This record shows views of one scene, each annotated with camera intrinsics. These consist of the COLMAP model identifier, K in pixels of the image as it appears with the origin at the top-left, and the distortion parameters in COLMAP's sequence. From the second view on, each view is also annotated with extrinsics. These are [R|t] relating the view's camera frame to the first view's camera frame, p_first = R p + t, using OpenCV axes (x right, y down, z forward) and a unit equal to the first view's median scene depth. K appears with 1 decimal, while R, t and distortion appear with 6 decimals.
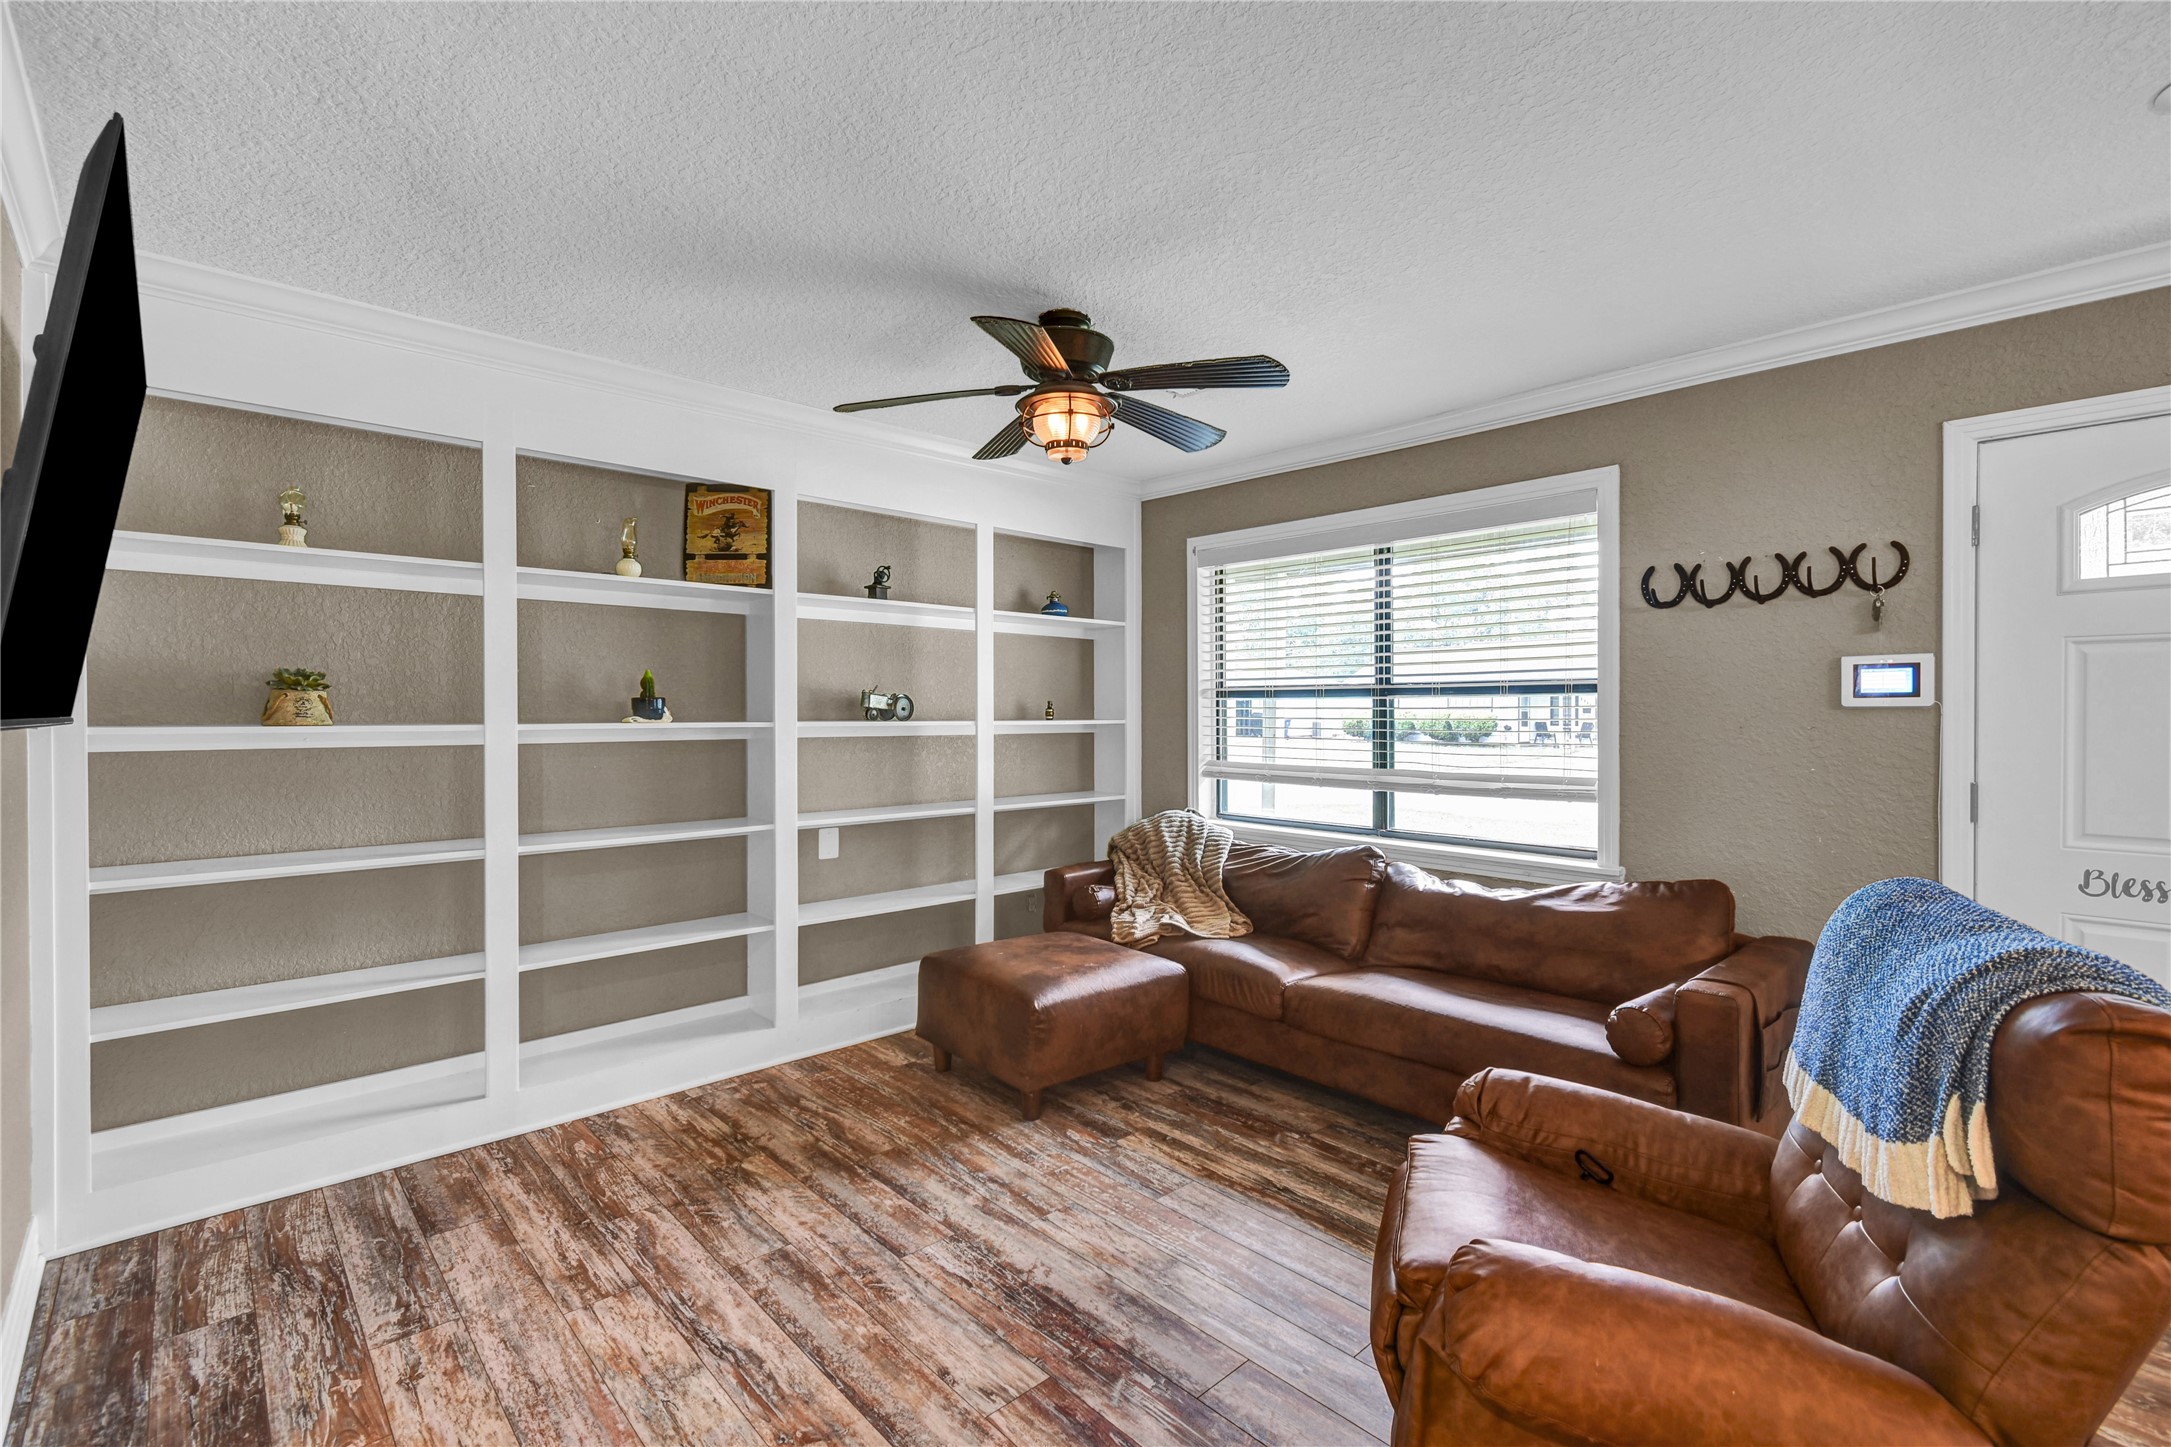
lens RADIAL K [[960.1, 0, 1086.0], [0, 960.1, 714.1], [0, 0, 1]] dist [0.007291, -0.004005]
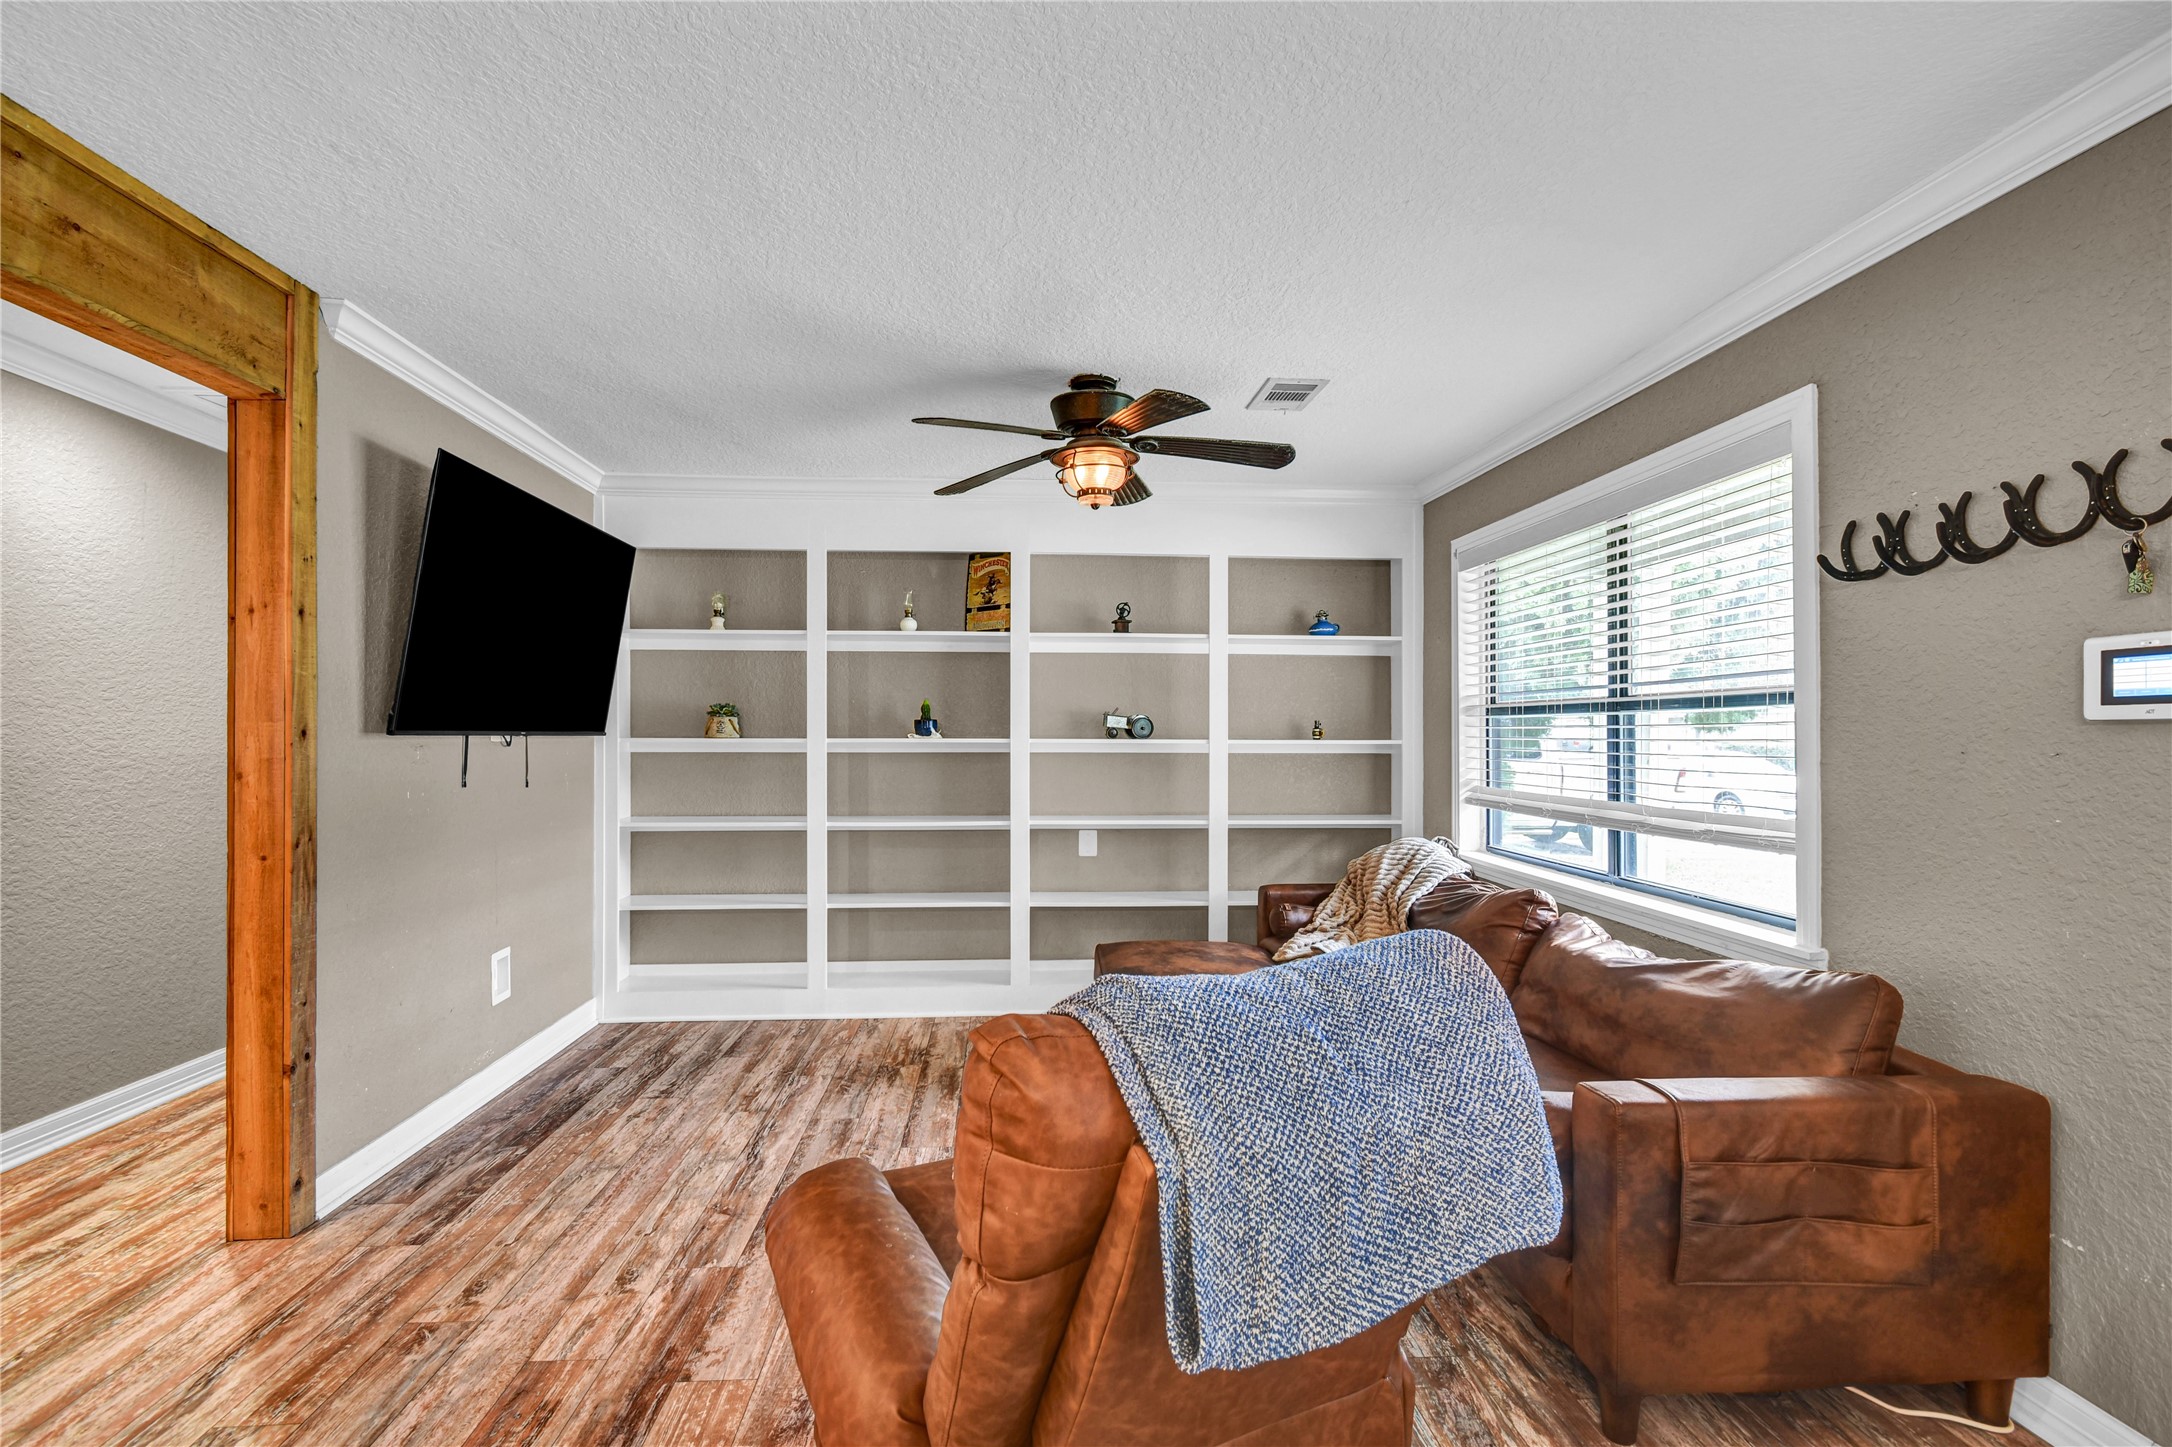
lens RADIAL K [[960.6, 0, 1065.1], [0, 960.6, 734.6], [0, 0, 1]] dist [0.007291, -0.004005]
pose [[0.771287, 0.002615, -0.636482, 0.580161], [-0.004193, 0.999991, -0.000972, 0.004261], [0.636473, 0.003419, 0.771291, 0.095792]]
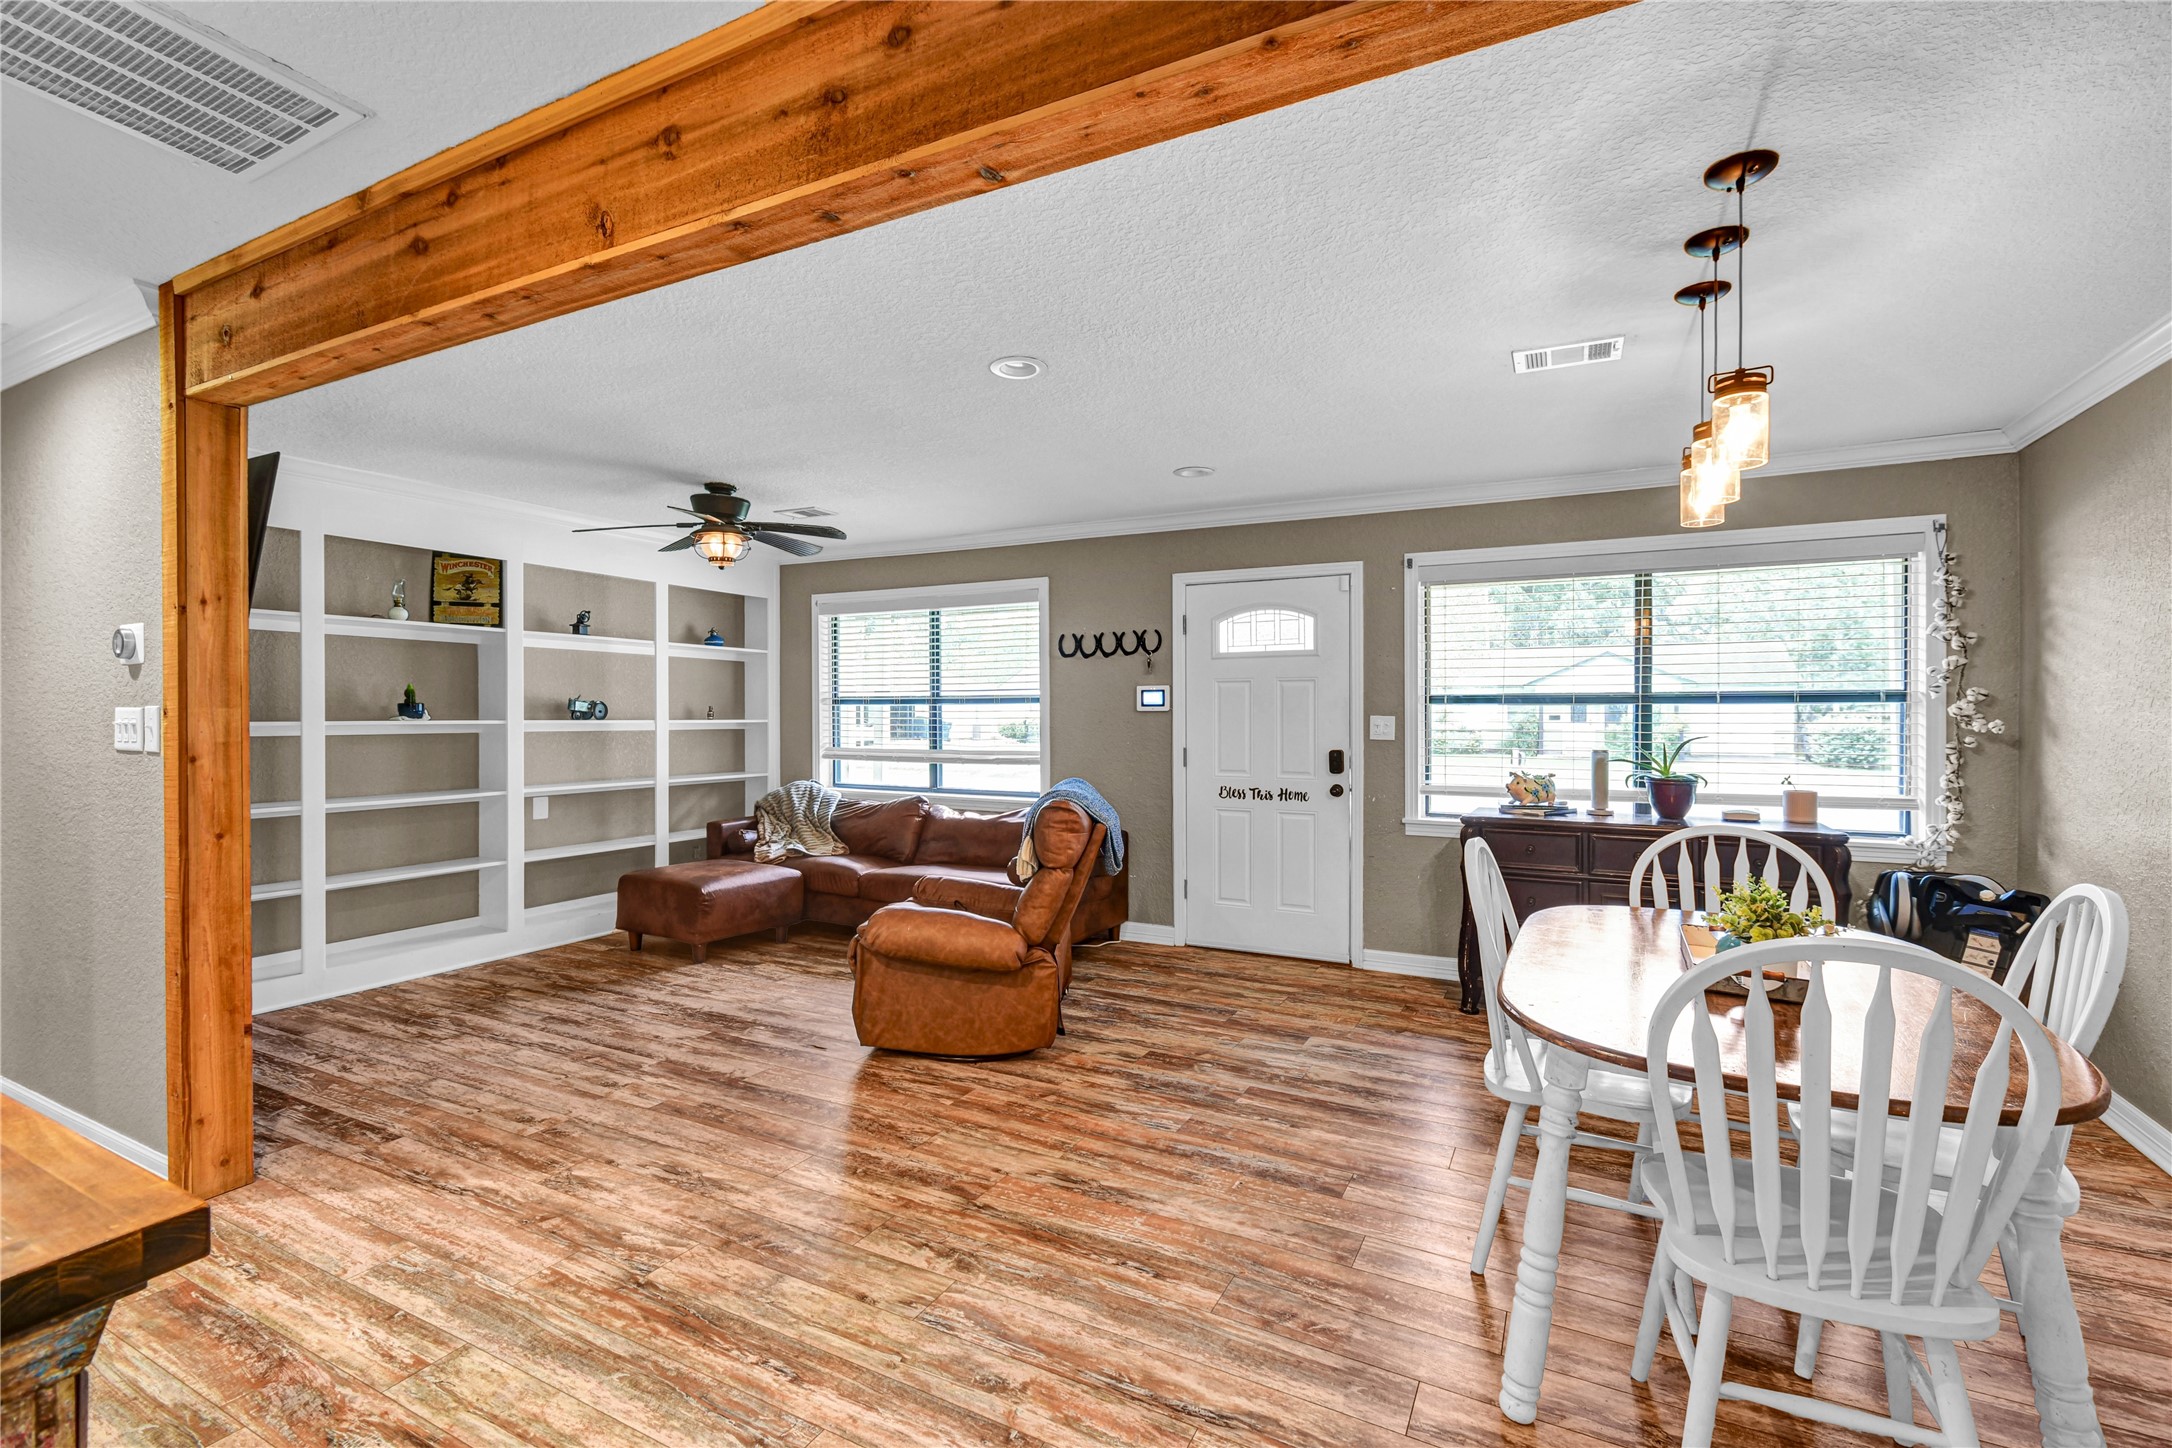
lens RADIAL K [[960.6, 0, 1081.5], [0, 960.6, 717.5], [0, 0, 1]] dist [0.007291, -0.004005]
pose [[0.945234, -0.001081, 0.326391, 0.022905], [0.001192, 0.999999, -0.000141, 0.005384], [-0.326391, 0.000522, 0.945235, -0.726905]]
